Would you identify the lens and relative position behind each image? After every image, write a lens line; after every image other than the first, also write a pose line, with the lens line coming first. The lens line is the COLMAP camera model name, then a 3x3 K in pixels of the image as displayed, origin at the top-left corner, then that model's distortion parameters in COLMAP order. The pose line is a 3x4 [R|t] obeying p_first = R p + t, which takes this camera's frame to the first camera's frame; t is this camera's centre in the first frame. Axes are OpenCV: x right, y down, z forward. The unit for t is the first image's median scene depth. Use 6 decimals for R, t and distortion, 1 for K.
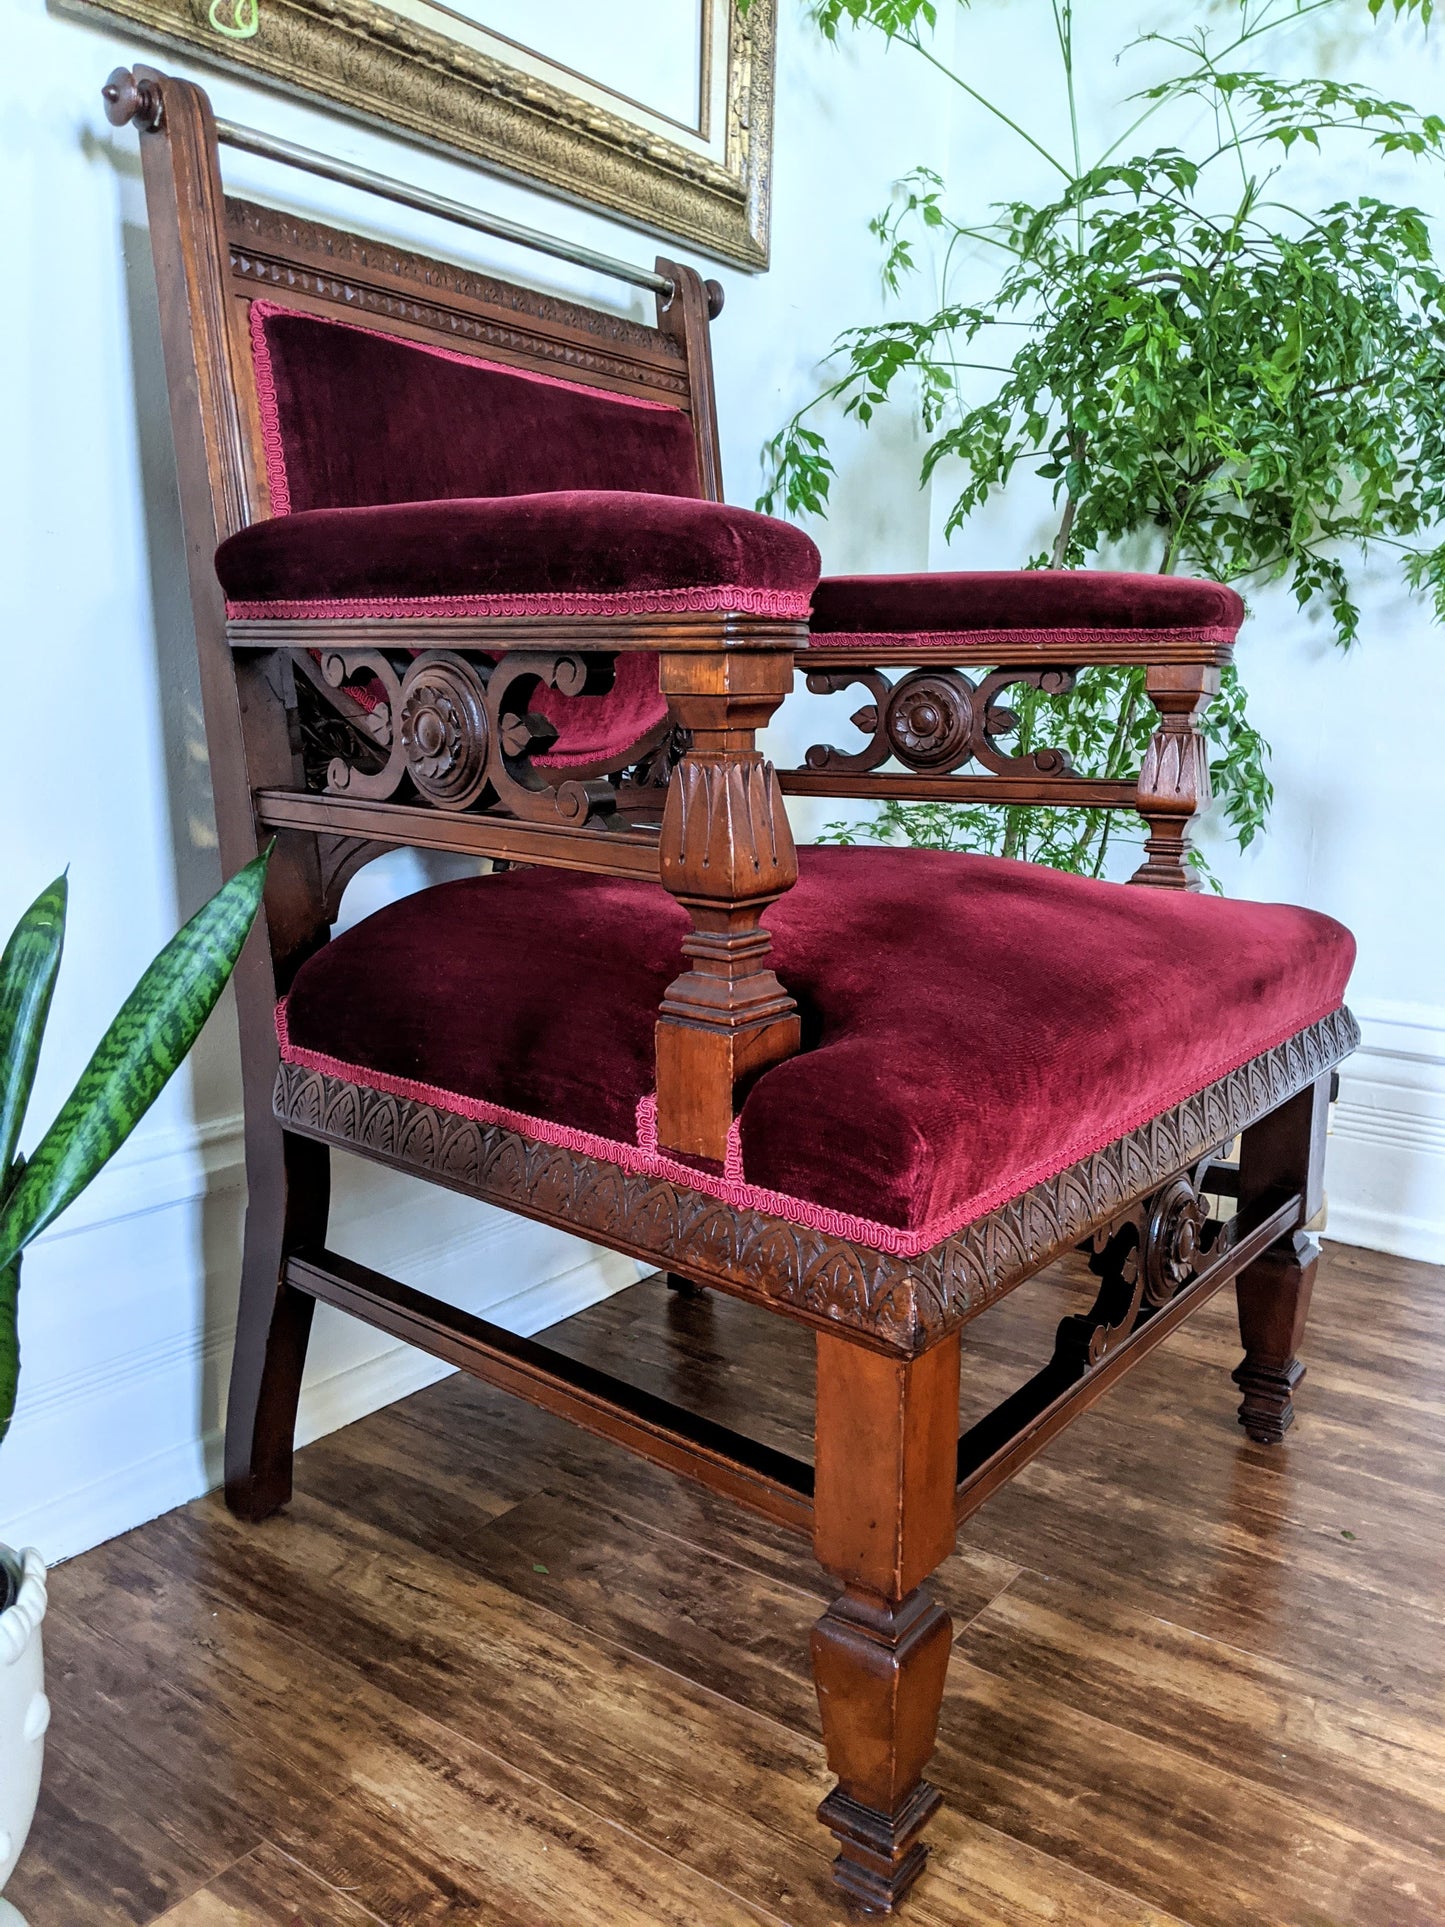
lens RADIAL K [[1558.2, 0, 722.5], [0, 1558.2, 963.5], [0, 0, 1]] dist [-0.003400, -0.006862]
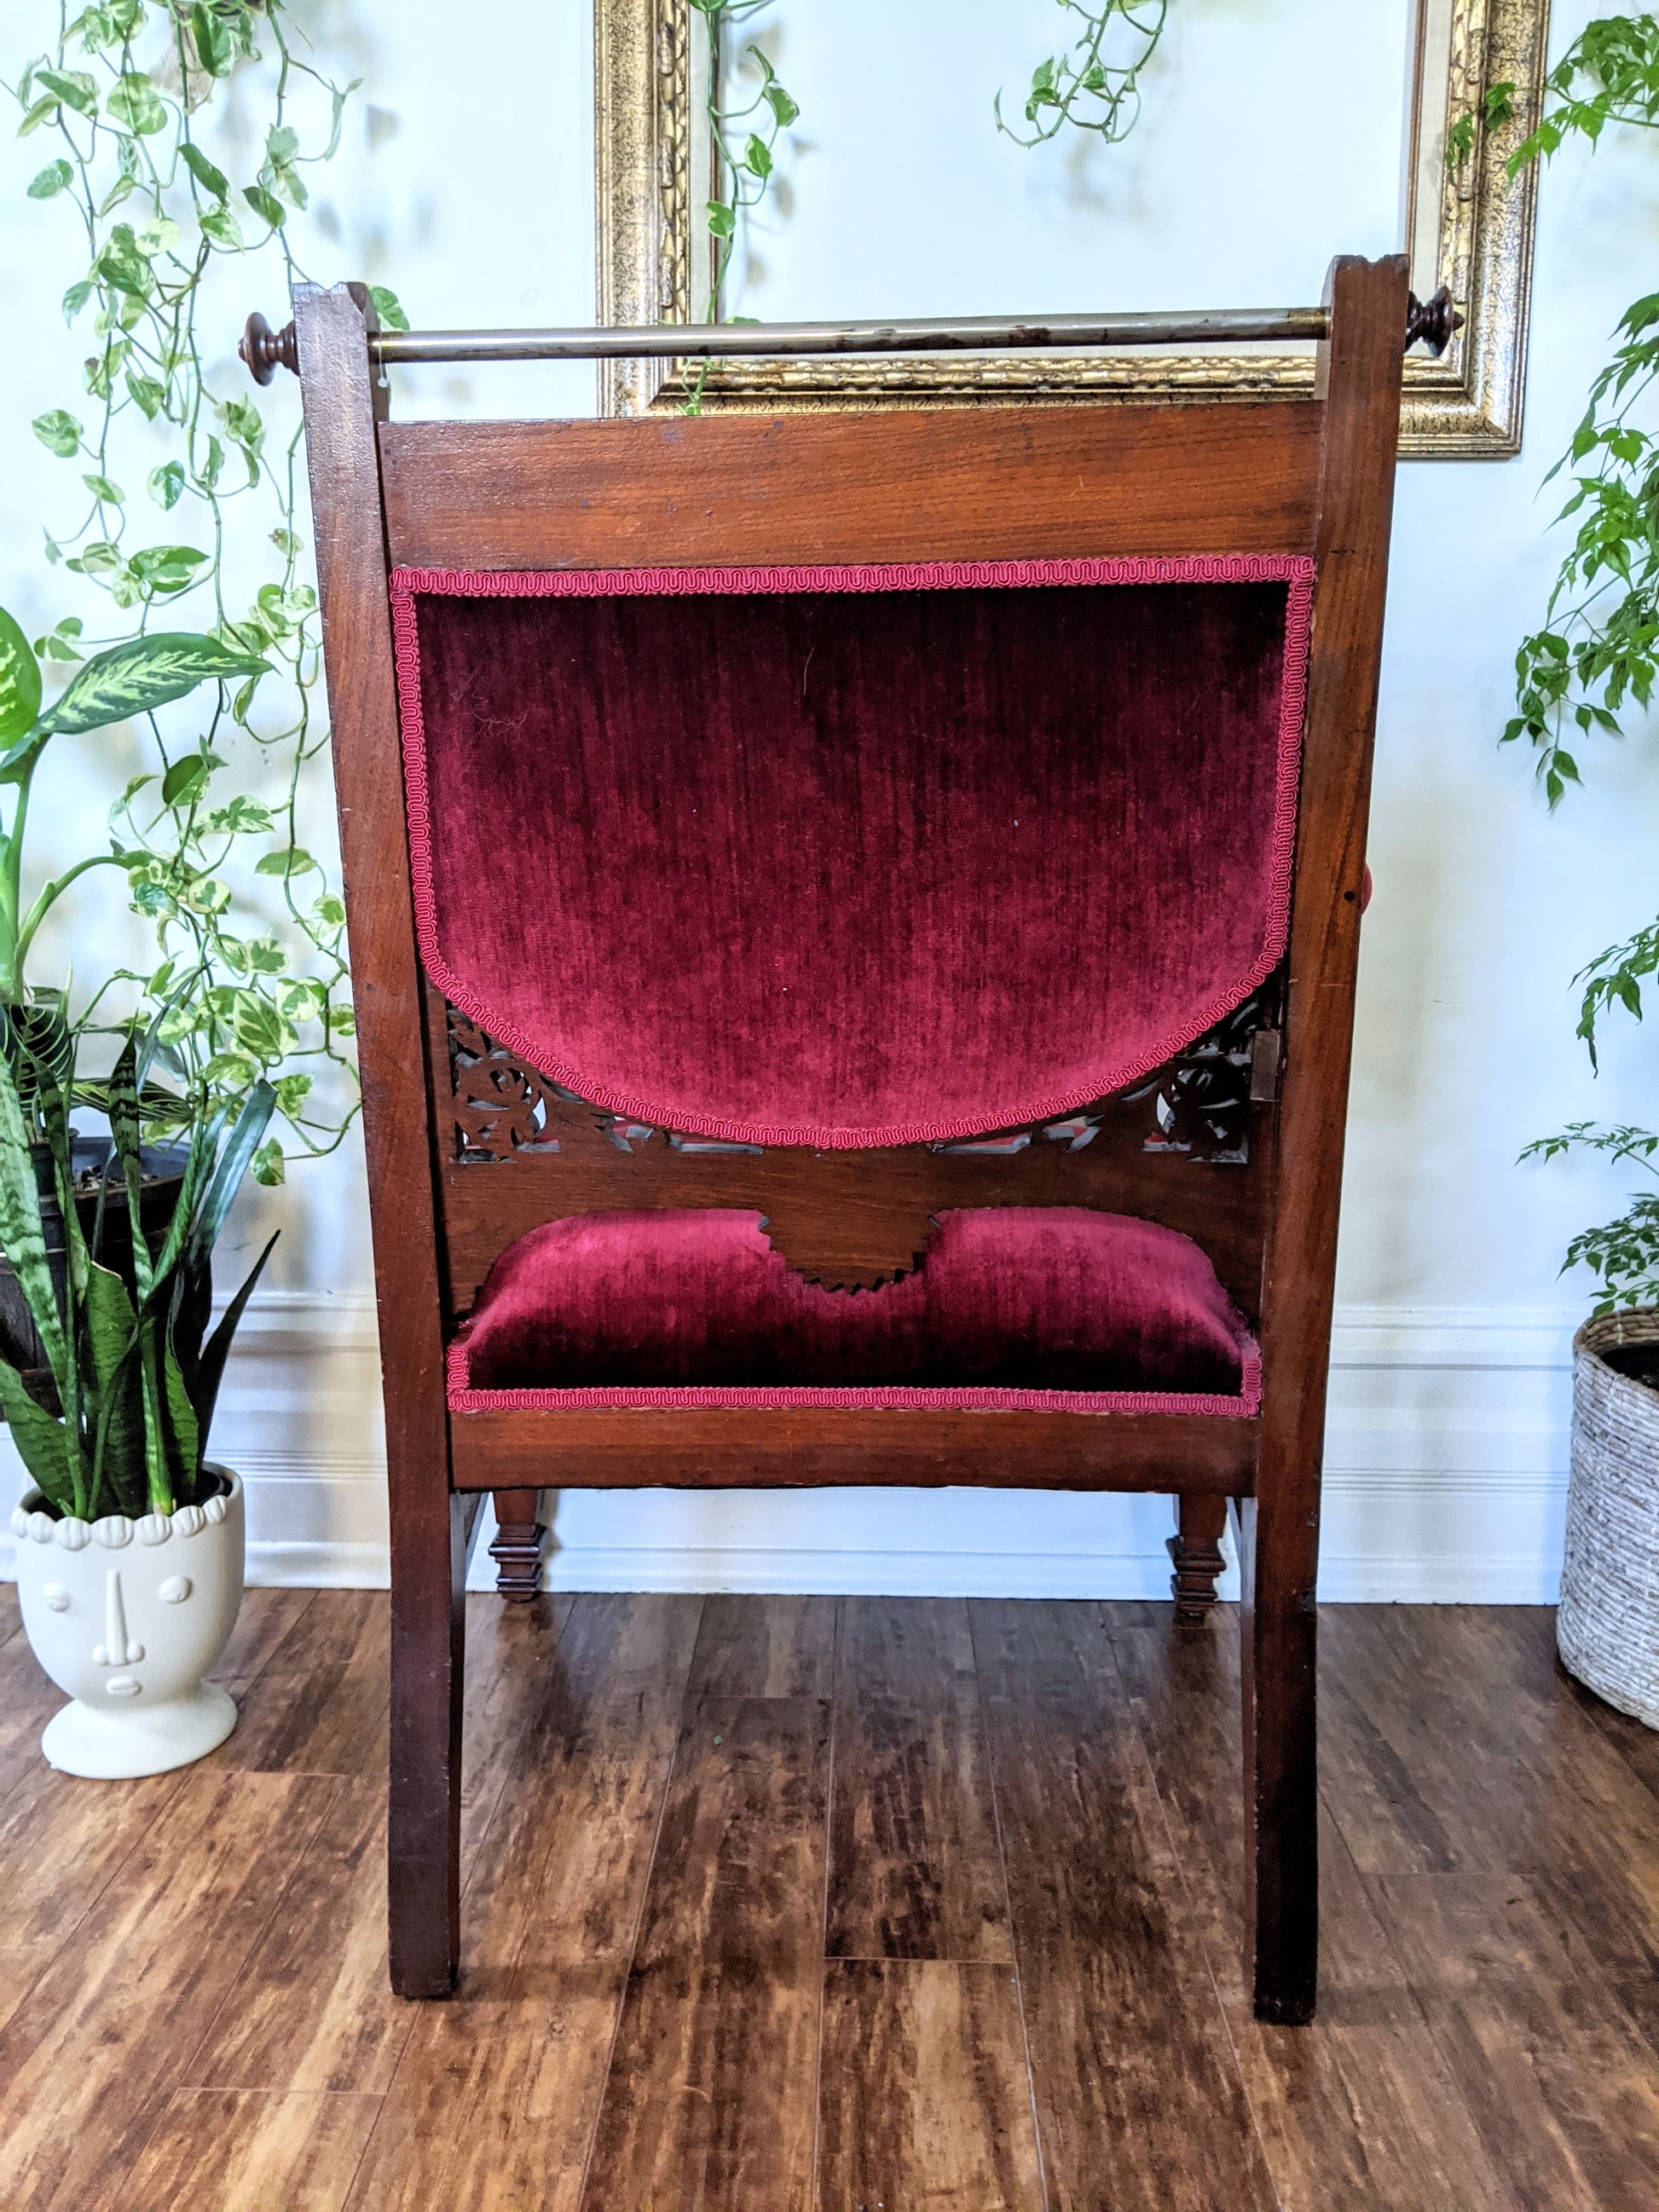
lens RADIAL K [[1765.9, 0, 779.8], [0, 1765.9, 1107.9], [0, 0, 1]] dist [0.048425, -0.100732]
pose [[0.554327, 0.111135, -0.824845, 0.870808], [-0.143707, 0.988941, 0.036668, -0.111795], [0.819798, 0.098210, 0.564168, 0.252557]]
